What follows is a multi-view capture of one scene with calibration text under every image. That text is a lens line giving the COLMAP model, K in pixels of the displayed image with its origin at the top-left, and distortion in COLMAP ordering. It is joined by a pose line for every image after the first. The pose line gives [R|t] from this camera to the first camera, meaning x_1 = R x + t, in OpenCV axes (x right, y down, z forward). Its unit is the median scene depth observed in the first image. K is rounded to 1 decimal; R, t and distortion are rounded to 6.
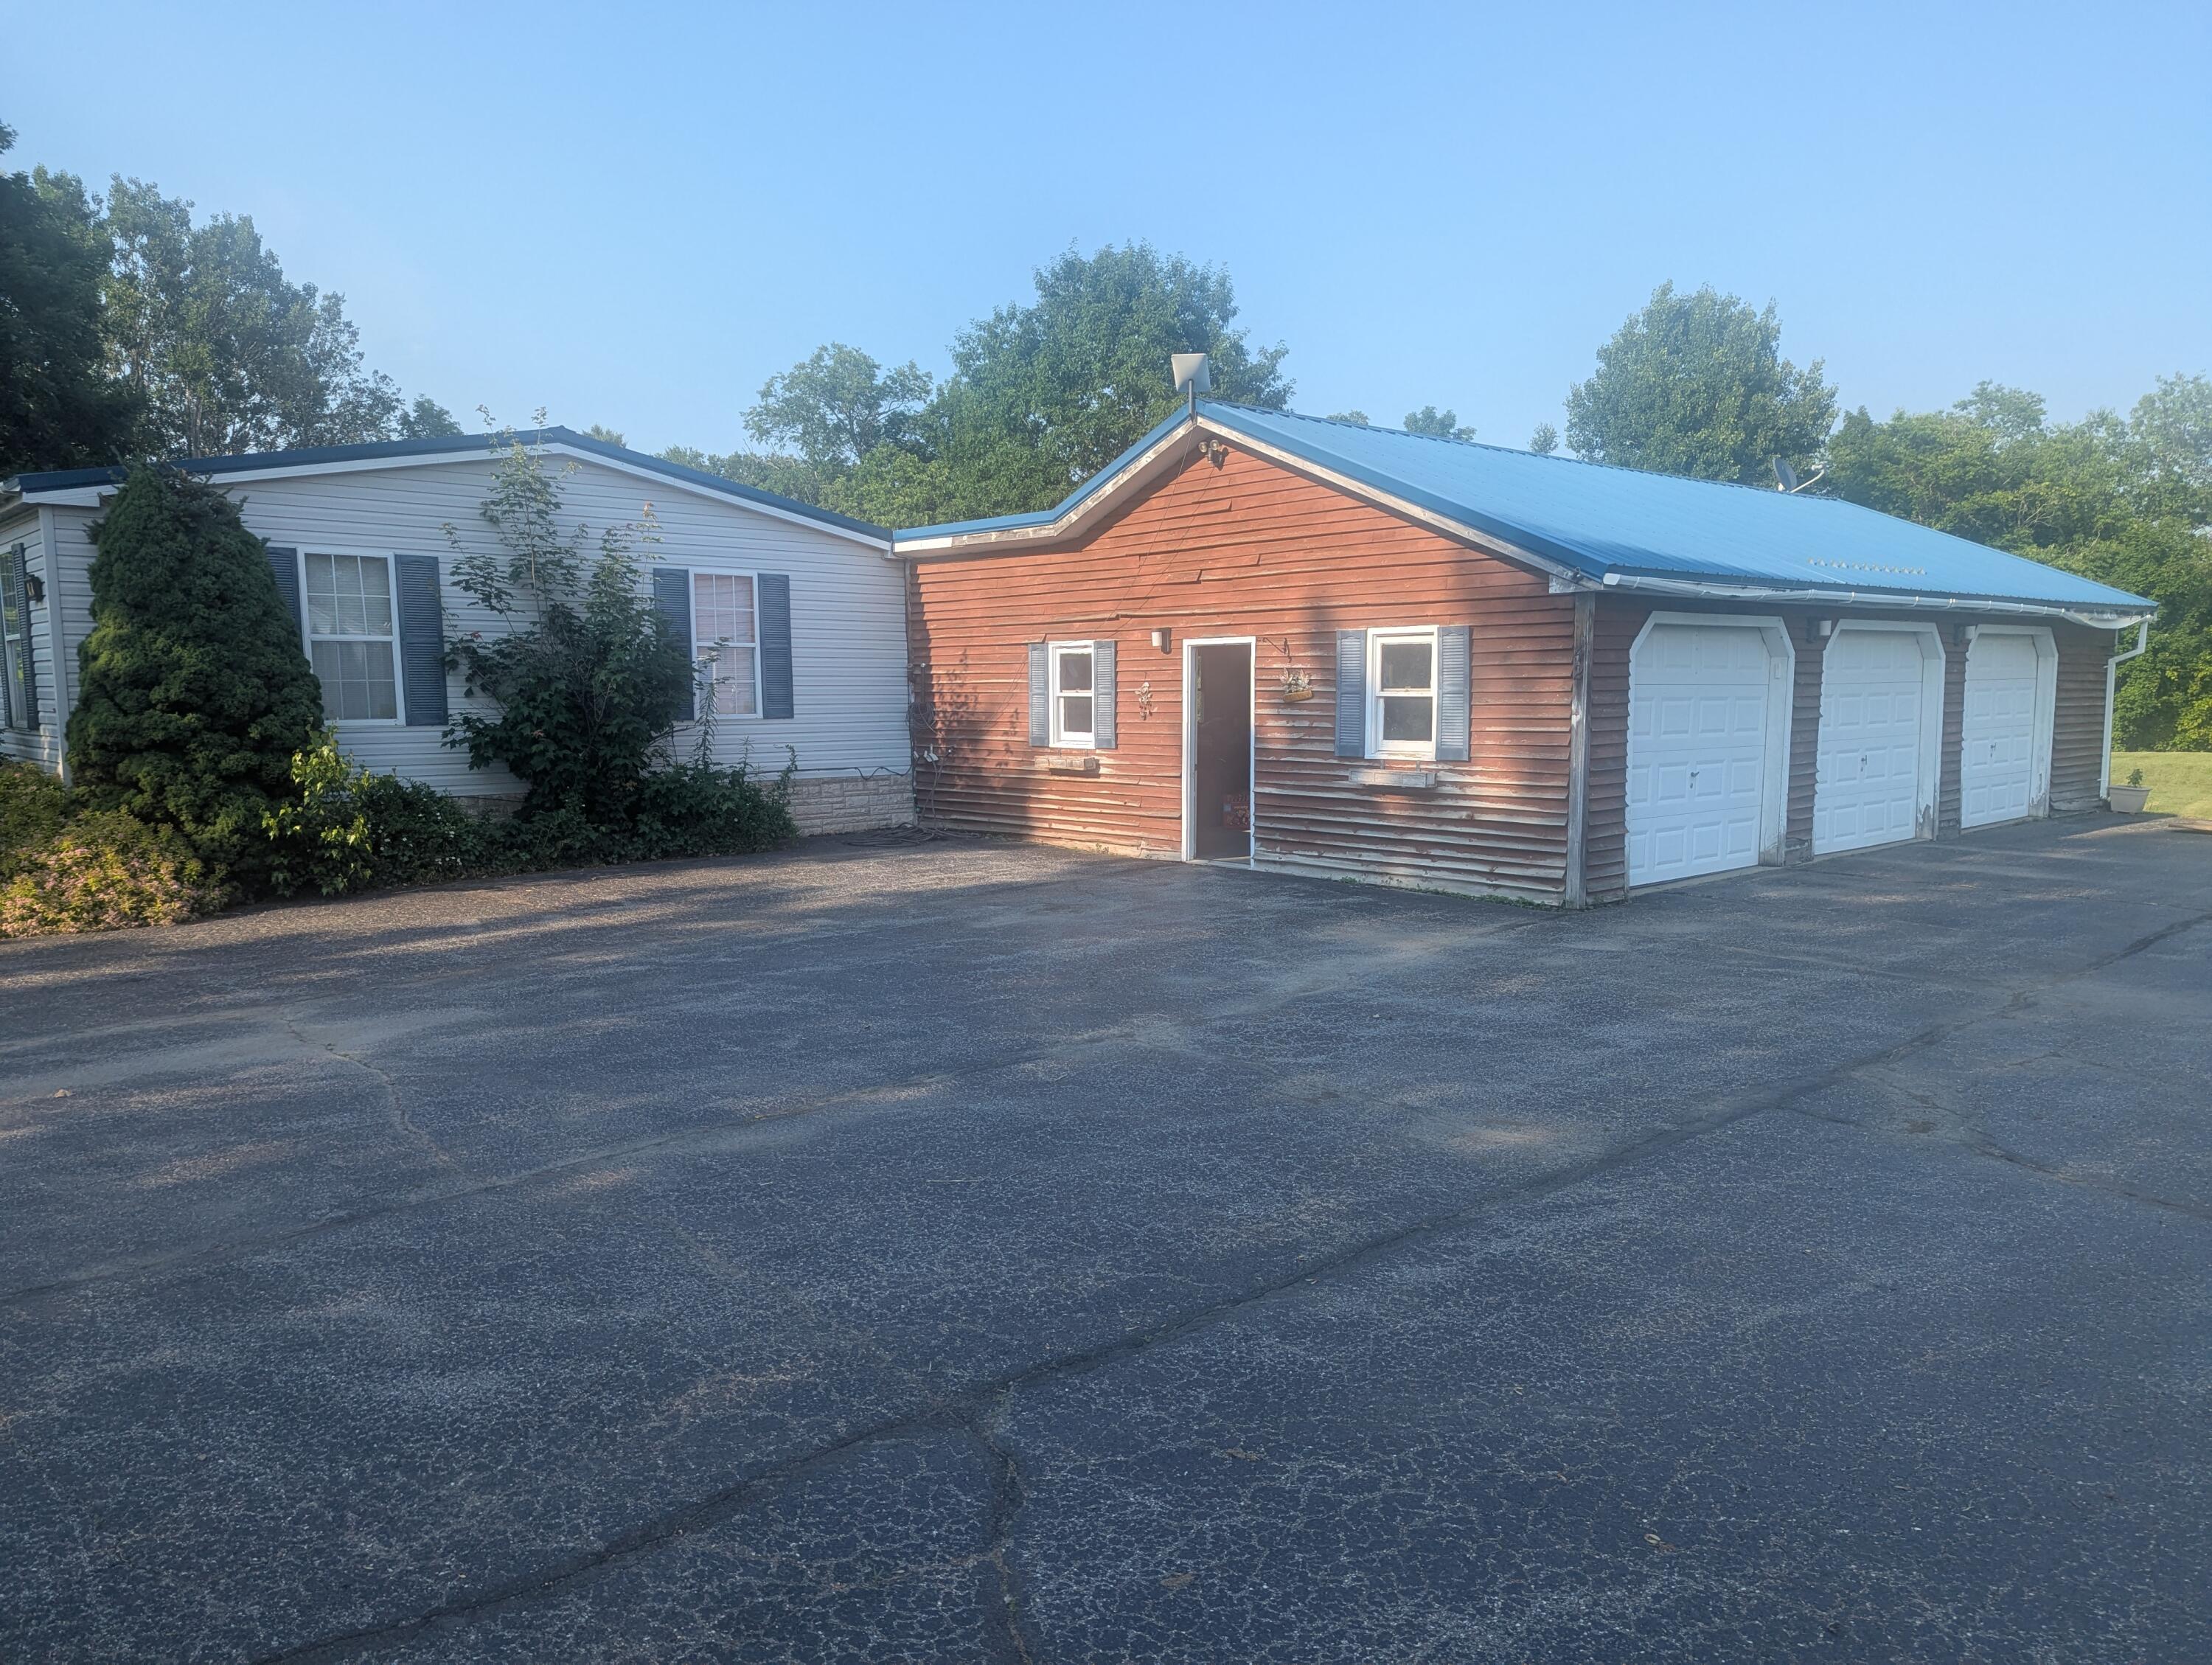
lens RADIAL K [[1554.8, 0, 1110.0], [0, 1554.8, 847.3], [0, 0, 1]] dist [0.080862, -0.068877]
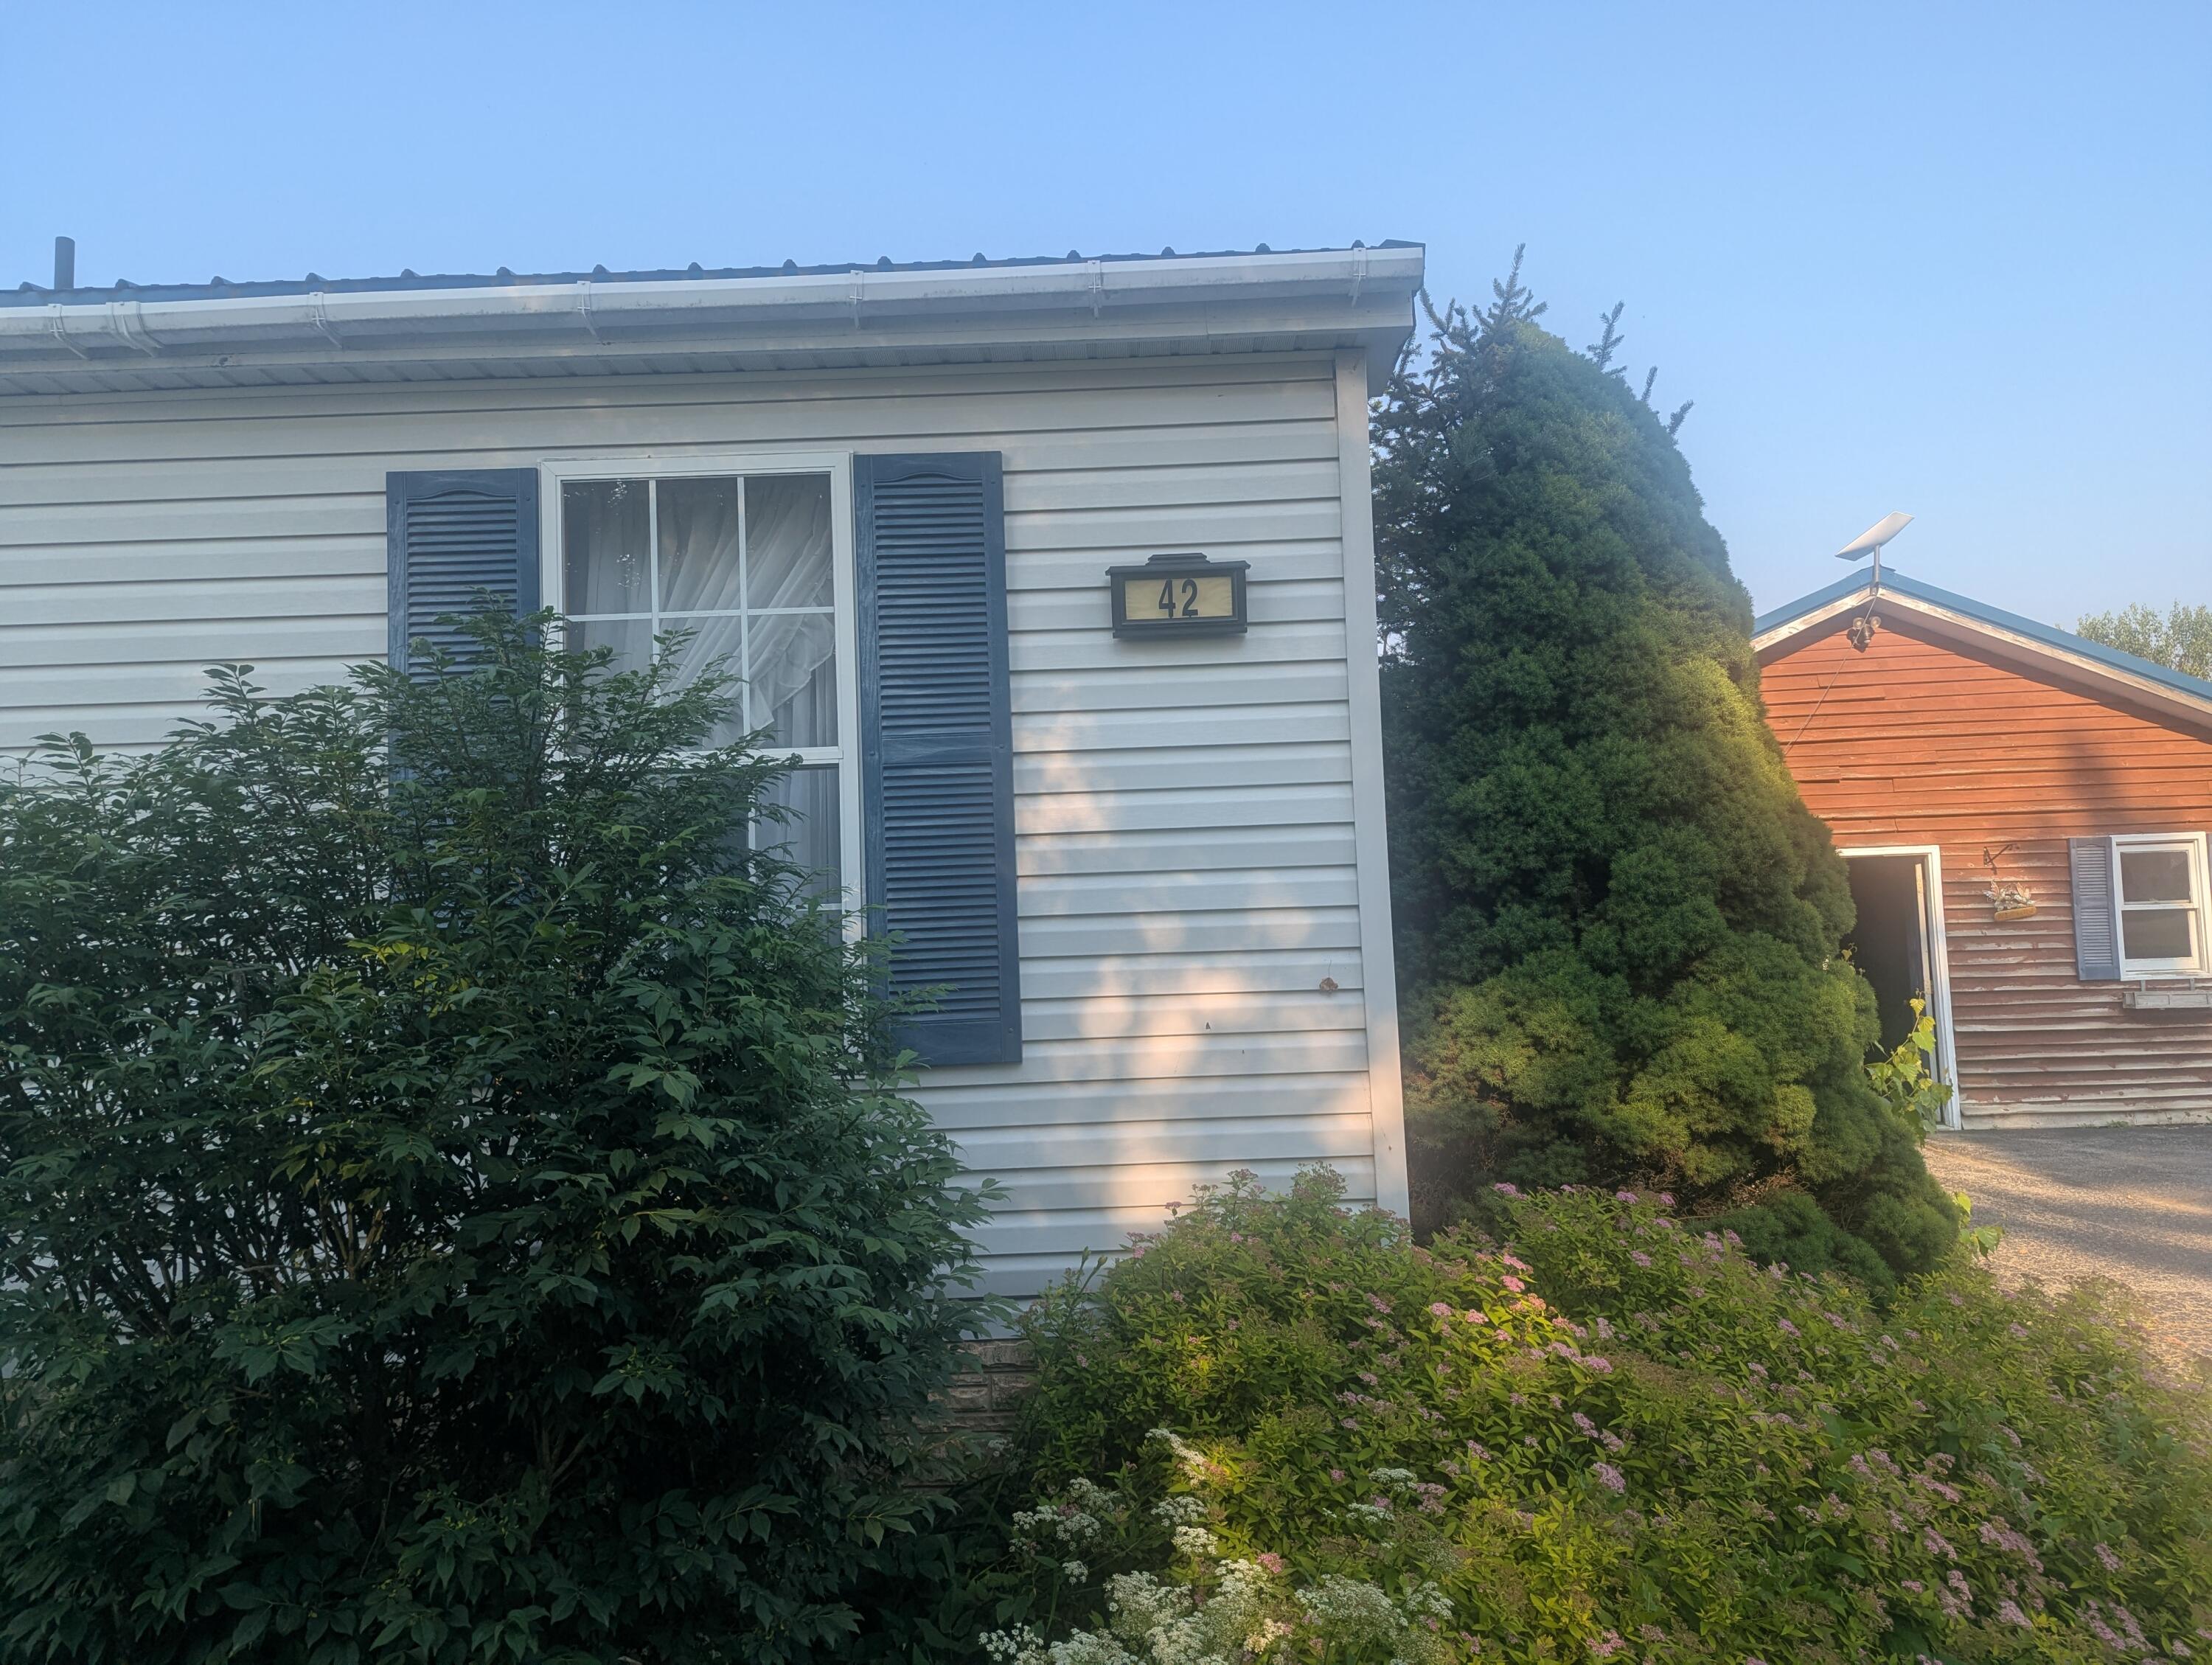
lens RADIAL K [[1540.8, 0, 1136.9], [0, 1540.8, 827.9], [0, 0, 1]] dist [0.137769, -0.155687]
pose [[0.679062, 0.031689, 0.733397, -0.711103], [0.105853, 0.984399, -0.140545, -0.060900], [-0.726409, 0.173071, 0.665113, 0.641819]]
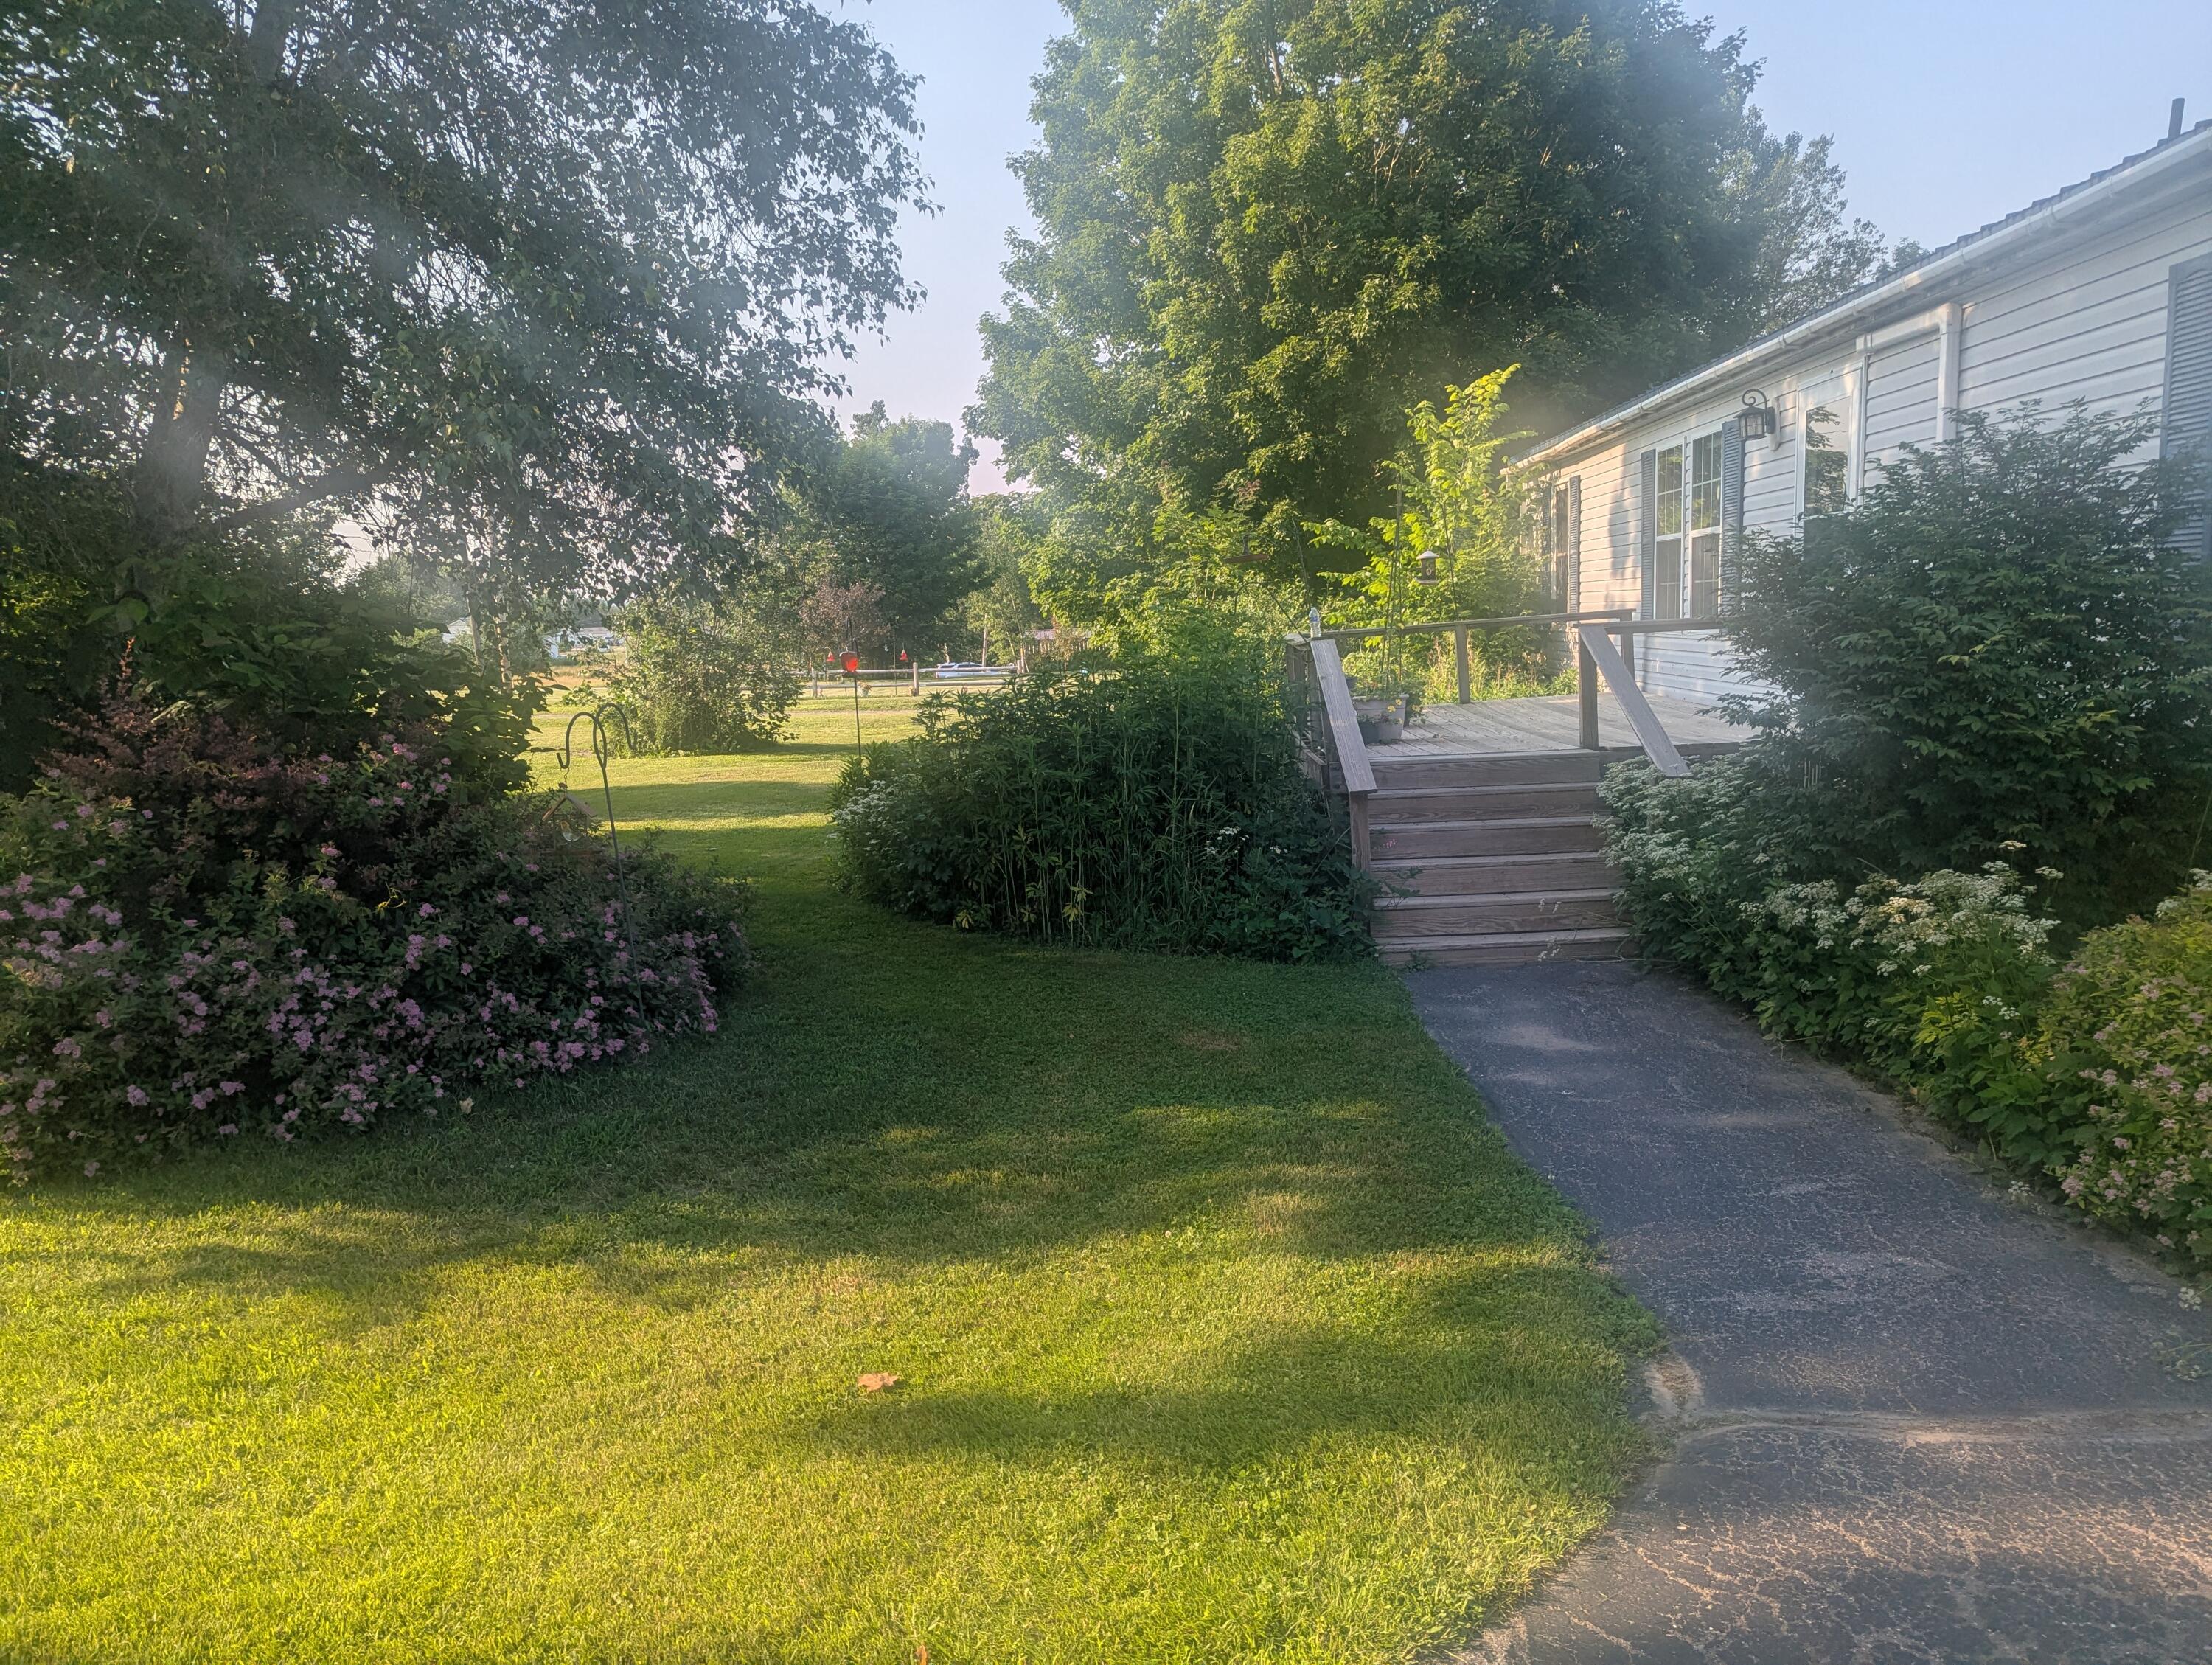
lens RADIAL K [[1547.4, 0, 1095.3], [0, 1547.4, 835.7], [0, 0, 1]] dist [0.075148, -0.075339]
pose [[0.695318, 0.080796, -0.714147, -0.509016], [-0.041689, 0.996522, 0.072153, -0.038381], [0.717492, -0.020397, 0.696268, 0.415675]]
